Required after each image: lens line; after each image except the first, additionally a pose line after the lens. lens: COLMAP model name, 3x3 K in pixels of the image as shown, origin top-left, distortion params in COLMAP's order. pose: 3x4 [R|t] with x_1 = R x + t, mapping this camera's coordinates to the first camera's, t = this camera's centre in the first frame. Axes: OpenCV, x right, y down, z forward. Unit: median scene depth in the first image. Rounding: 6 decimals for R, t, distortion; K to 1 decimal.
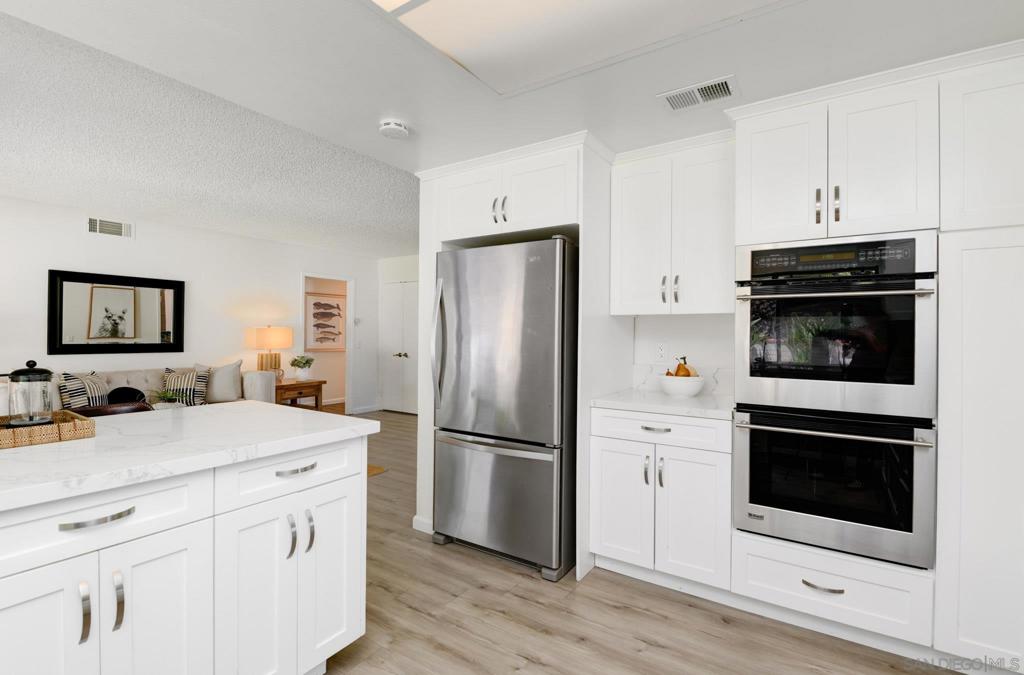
lens RADIAL K [[473.6, 0, 512.0], [0, 473.6, 337.5], [0, 0, 1]] dist [0.000326, -0.000487]
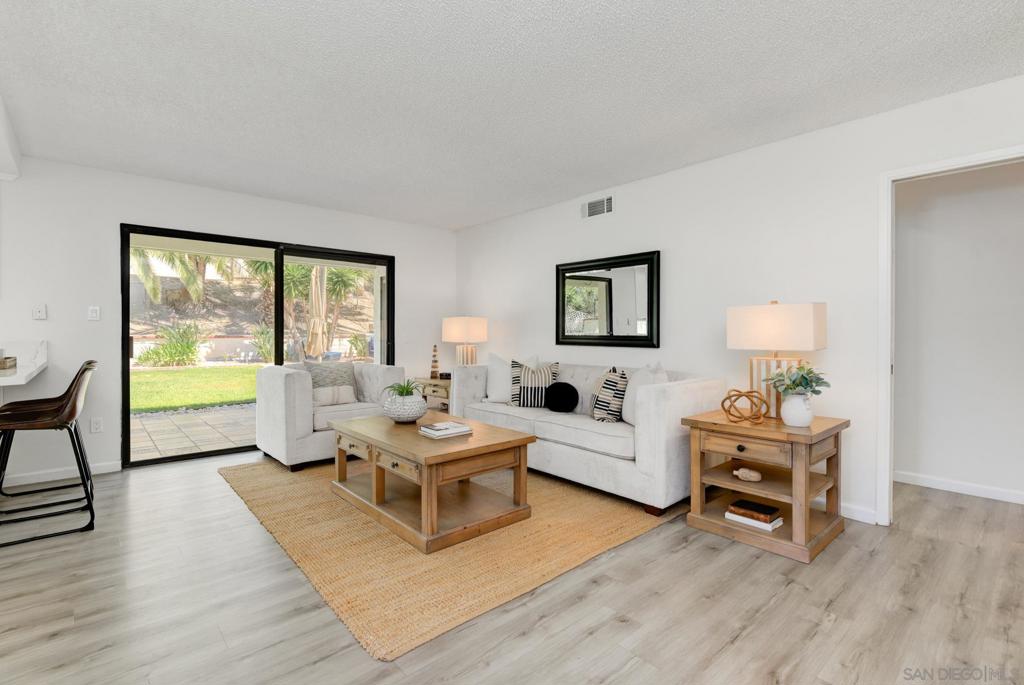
lens RADIAL K [[459.6, 0, 512.0], [0, 459.6, 342.5], [0, 0, 1]] dist [-0.000891, -0.000180]
pose [[-0.239233, 0.004314, -0.970953, 0.044085], [-0.016067, 0.999836, 0.008401, 0.022083], [0.970829, 0.017610, -0.239125, 1.072188]]
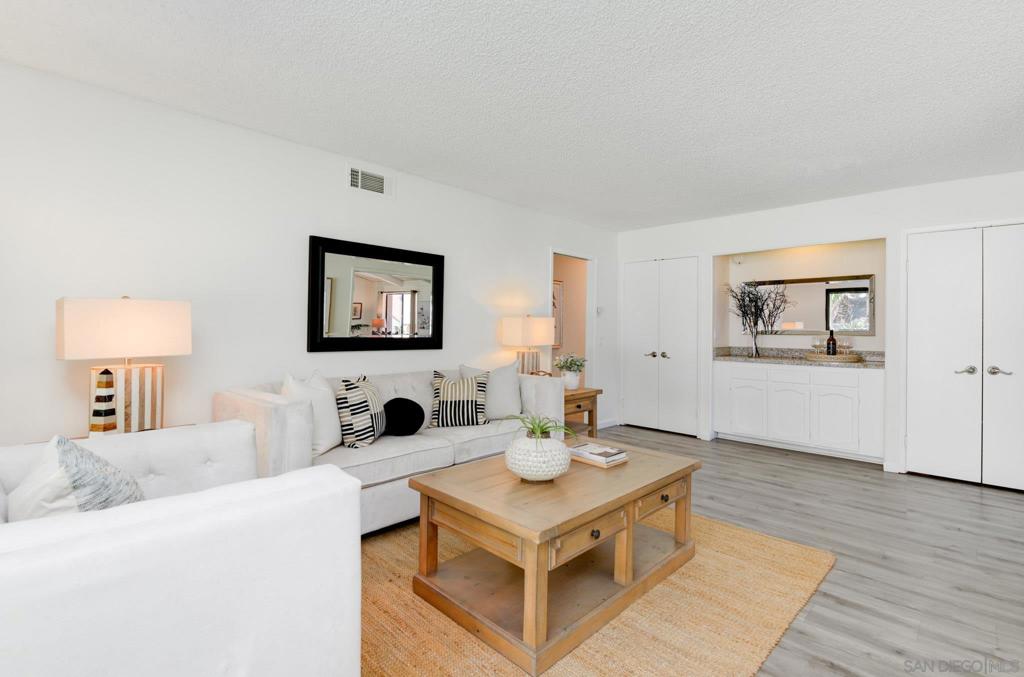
lens RADIAL K [[464.9, 0, 511.4], [0, 464.9, 329.0], [0, 0, 1]] dist [0.000510, -0.000160]
pose [[0.981284, -0.002300, -0.192554, -0.499911], [-0.000509, 0.999894, -0.014536, 0.010265], [0.192567, 0.014362, 0.981179, 0.332477]]
